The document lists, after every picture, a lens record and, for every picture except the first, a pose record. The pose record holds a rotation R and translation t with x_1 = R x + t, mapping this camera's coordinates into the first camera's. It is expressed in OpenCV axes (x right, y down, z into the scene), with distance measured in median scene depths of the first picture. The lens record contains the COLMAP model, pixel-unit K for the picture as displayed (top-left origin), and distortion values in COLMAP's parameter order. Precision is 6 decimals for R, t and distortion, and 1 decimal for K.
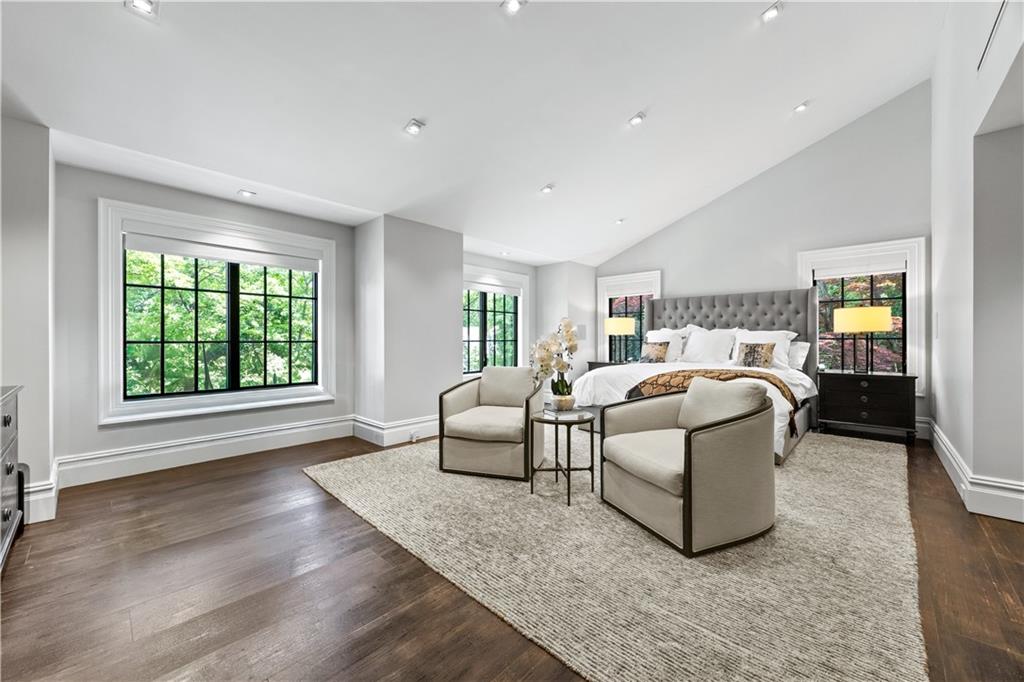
lens RADIAL K [[391.9, 0, 512.2], [0, 391.9, 340.4], [0, 0, 1]] dist [-0.001808, -0.001202]
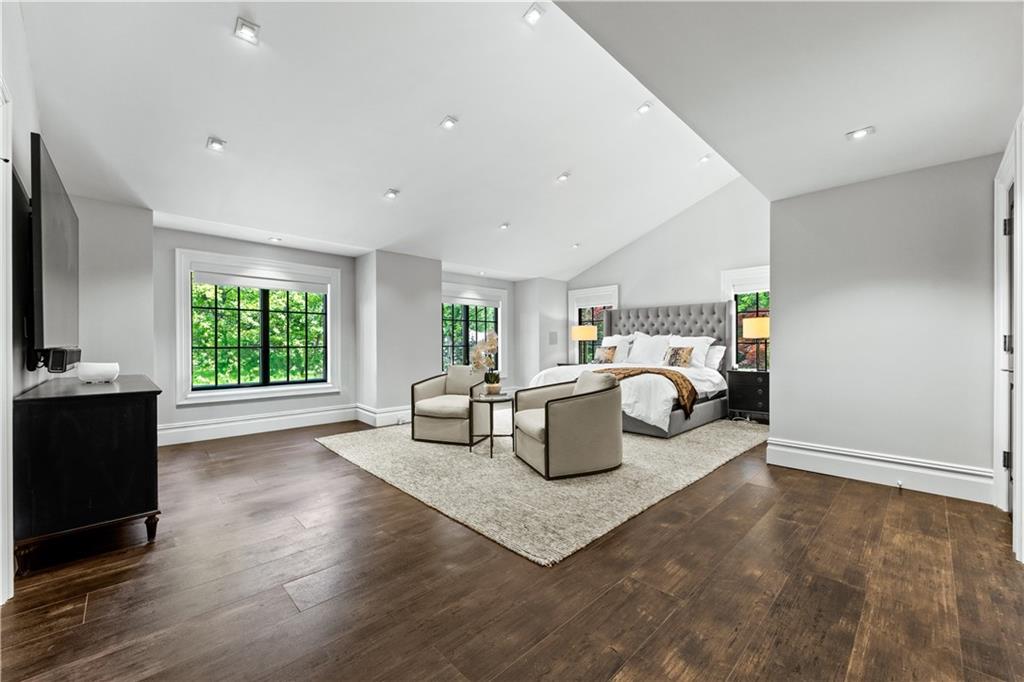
lens RADIAL K [[391.9, 0, 511.6], [0, 391.9, 344.6], [0, 0, 1]] dist [-0.001808, -0.001202]
pose [[0.999248, -0.003671, -0.038602, 0.190155], [0.003579, 0.999991, -0.002455, 0.000807], [0.038610, 0.002315, 0.999252, -0.317009]]
